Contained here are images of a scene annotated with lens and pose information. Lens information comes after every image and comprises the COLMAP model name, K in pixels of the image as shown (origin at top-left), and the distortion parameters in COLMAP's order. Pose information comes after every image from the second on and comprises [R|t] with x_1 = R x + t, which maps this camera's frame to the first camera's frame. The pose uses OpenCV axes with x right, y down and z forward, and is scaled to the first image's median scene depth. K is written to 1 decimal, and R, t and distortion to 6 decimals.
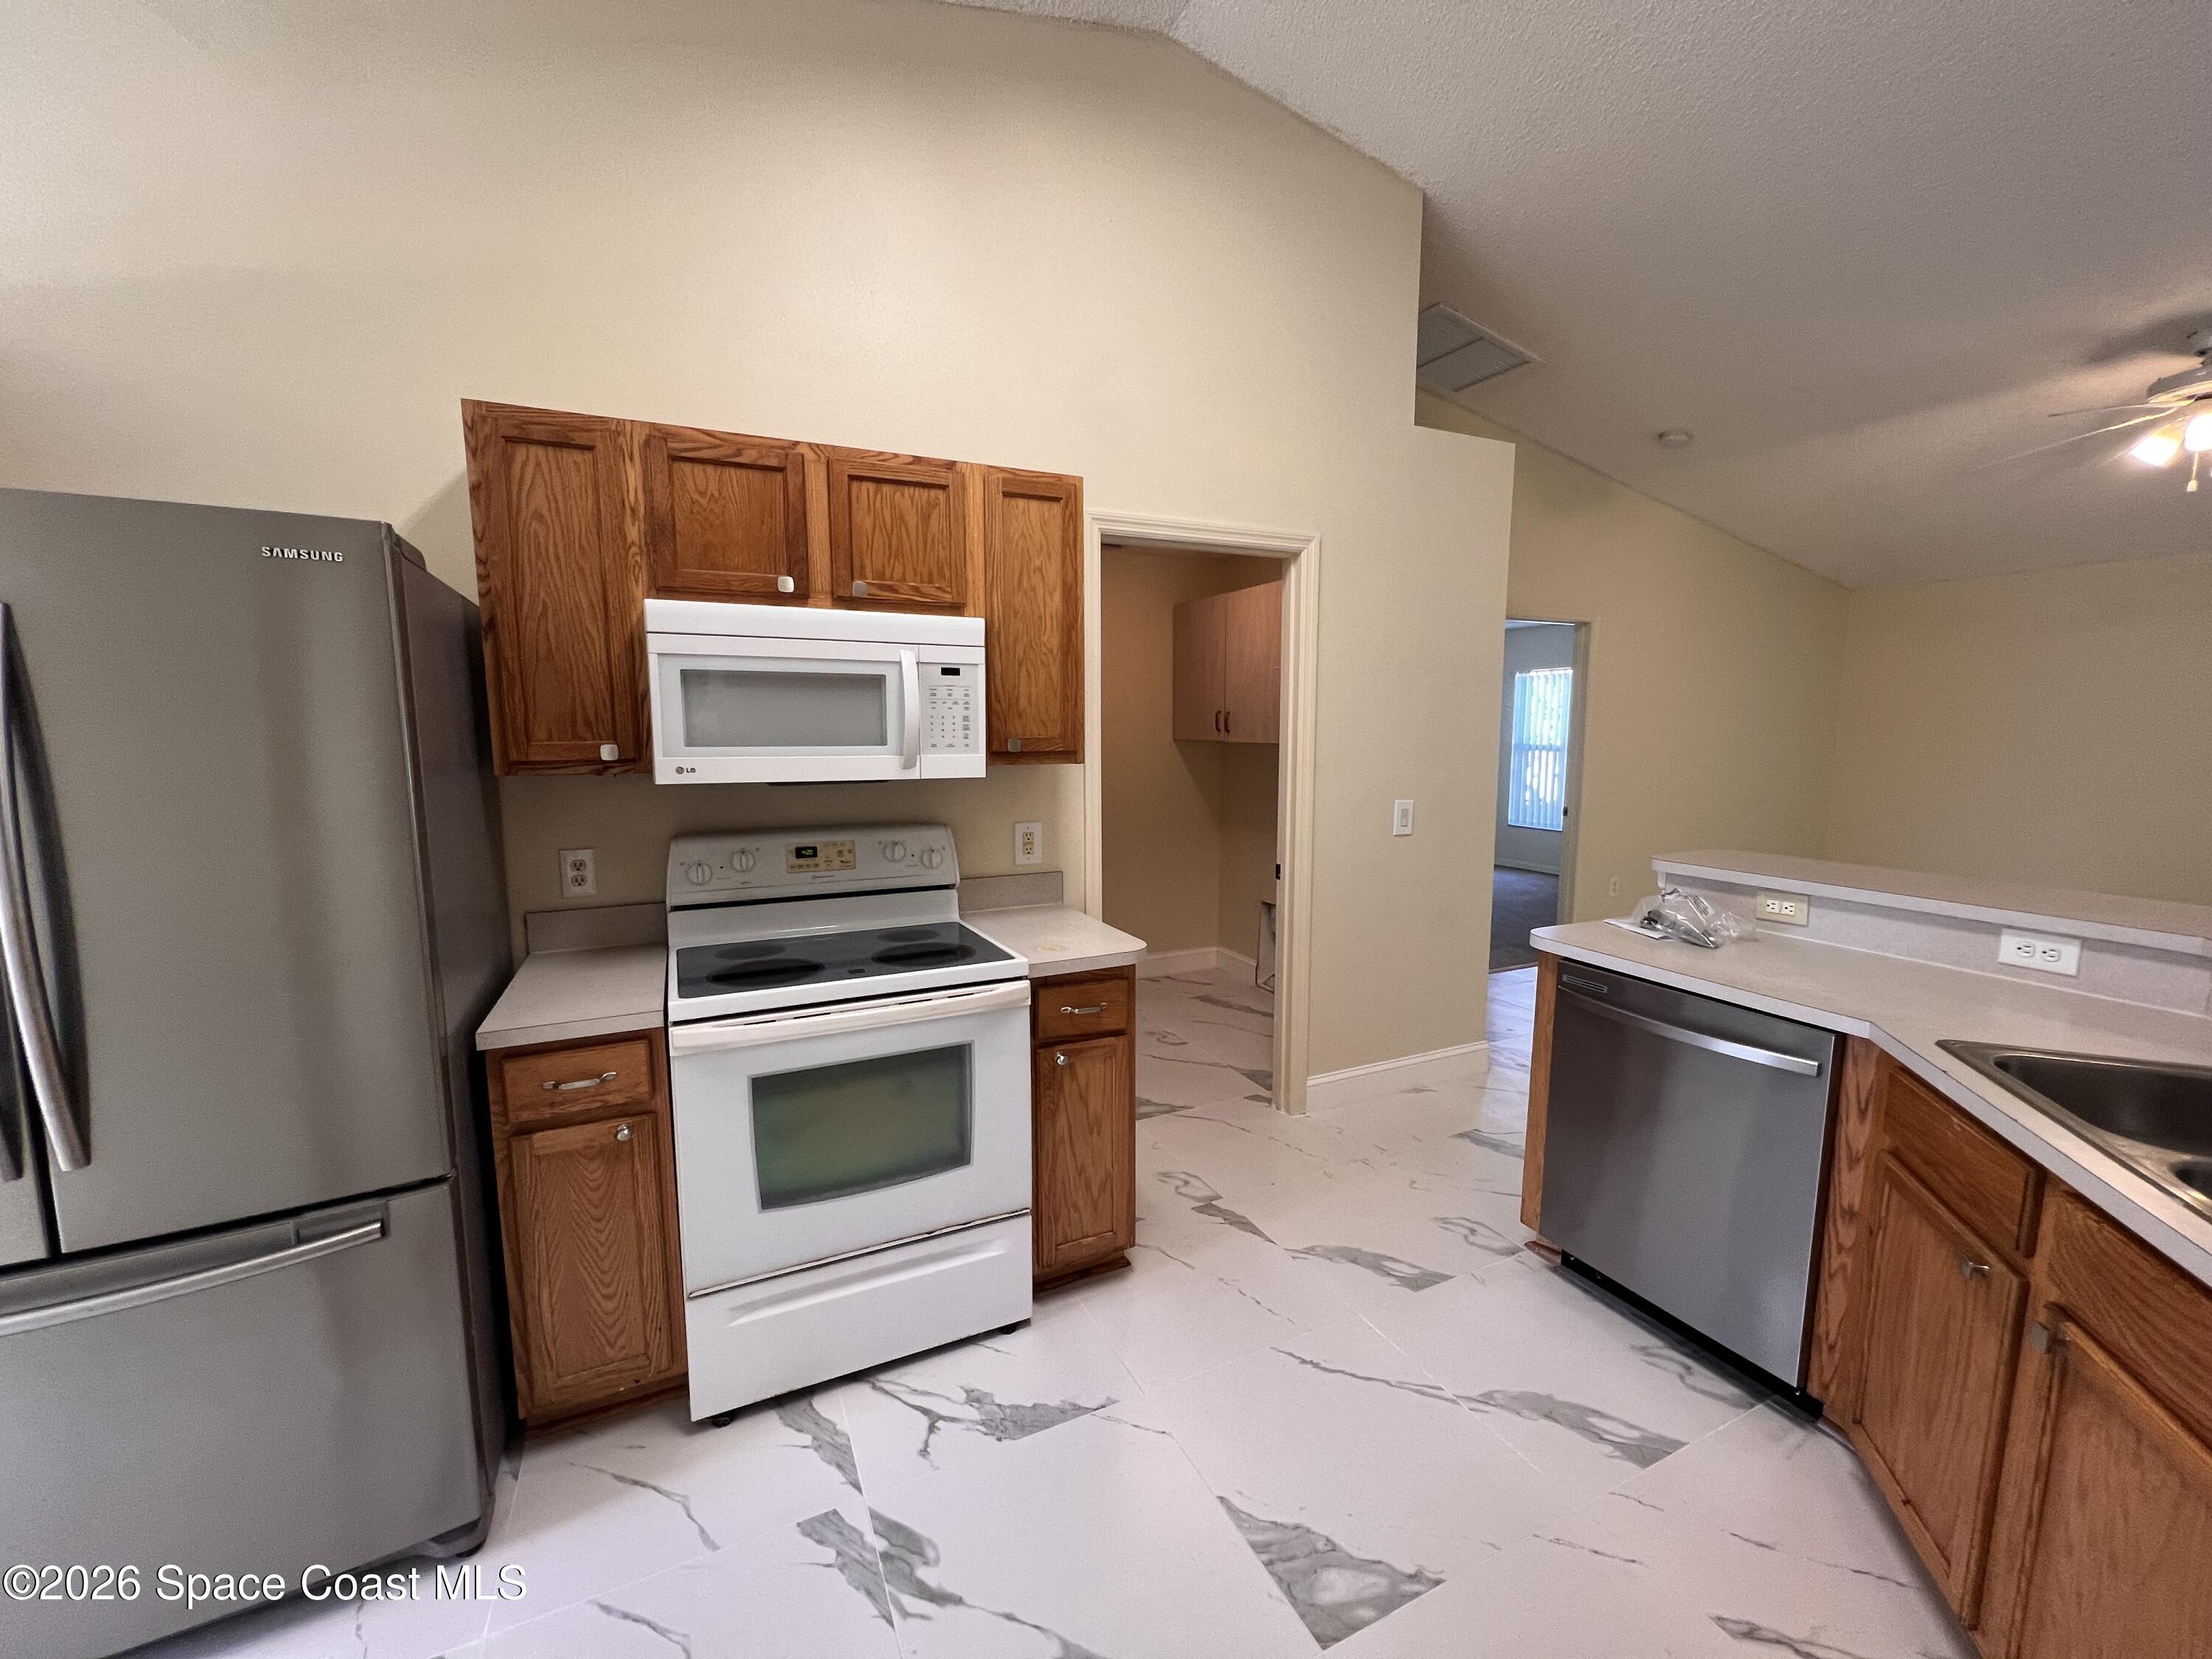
lens RADIAL K [[884.7, 0, 1104.6], [0, 884.7, 833.4], [0, 0, 1]] dist [-0.000270, 0.000589]
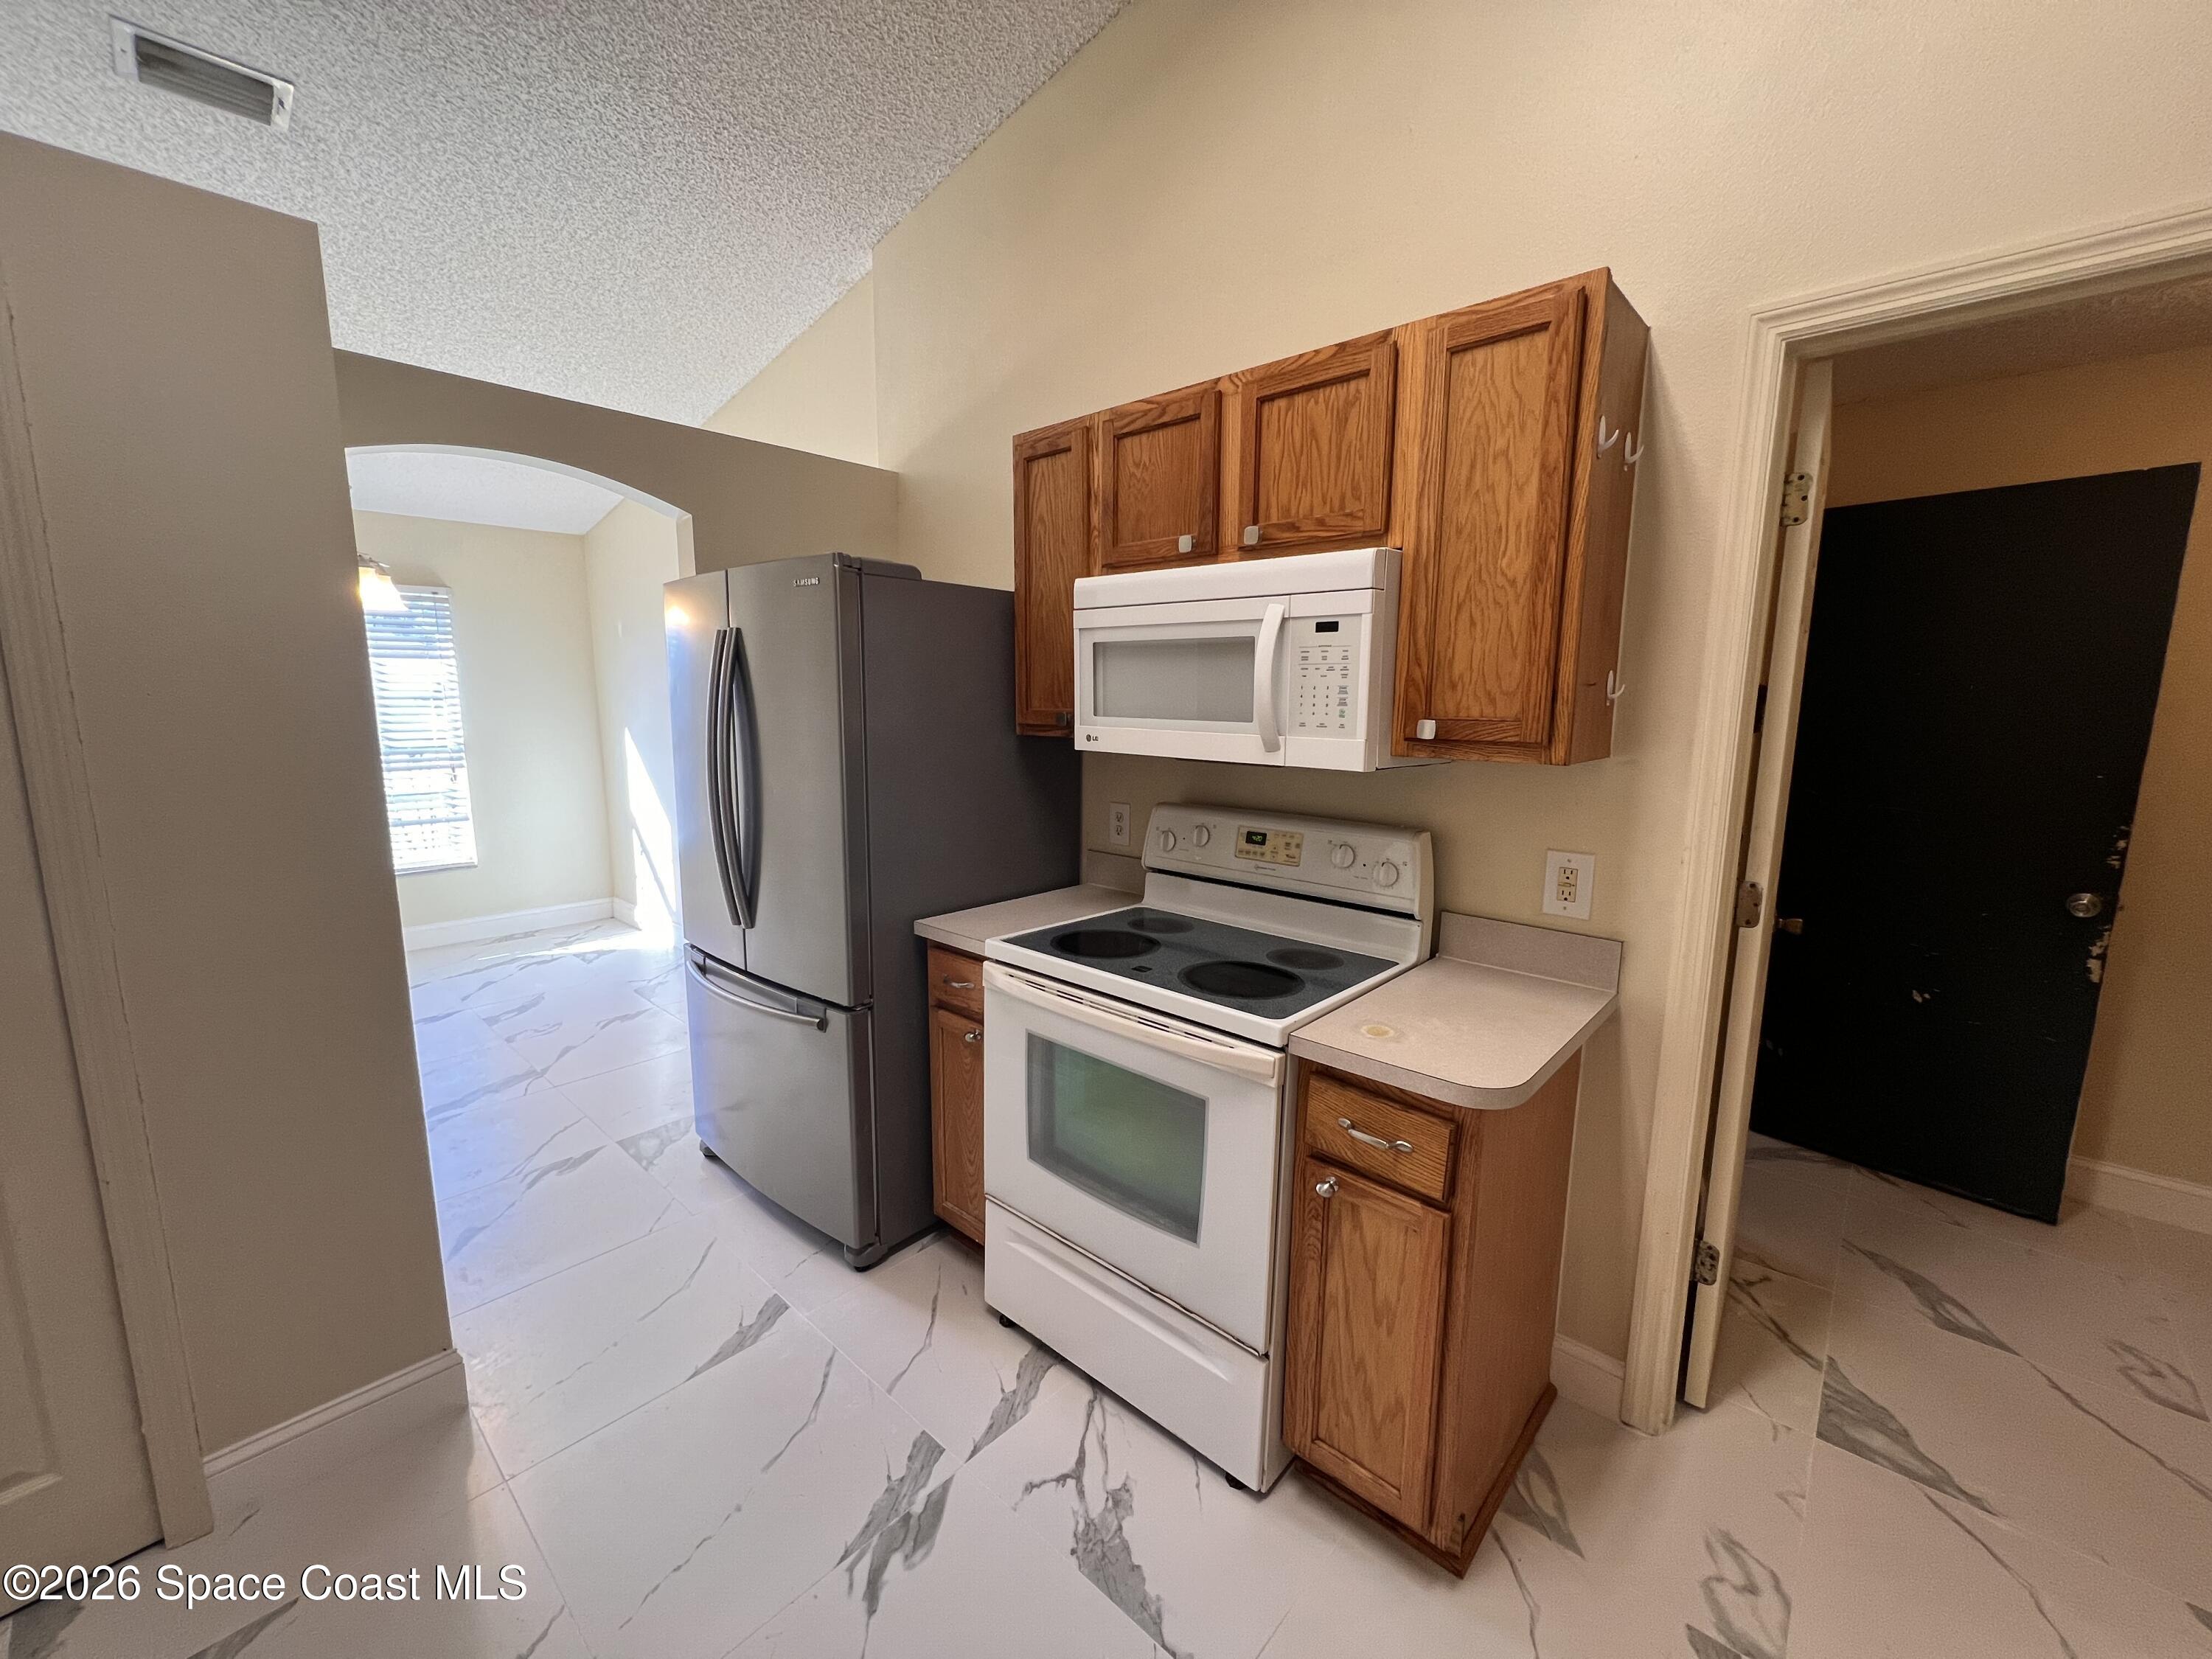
lens RADIAL K [[884.7, 0, 1104.6], [0, 884.7, 833.4], [0, 0, 1]] dist [-0.000270, 0.000589]
pose [[0.378041, 0.149456, -0.913646, 0.474221], [-0.122692, 0.986266, 0.110569, -0.071001], [0.917623, 0.070297, 0.391186, 0.553913]]
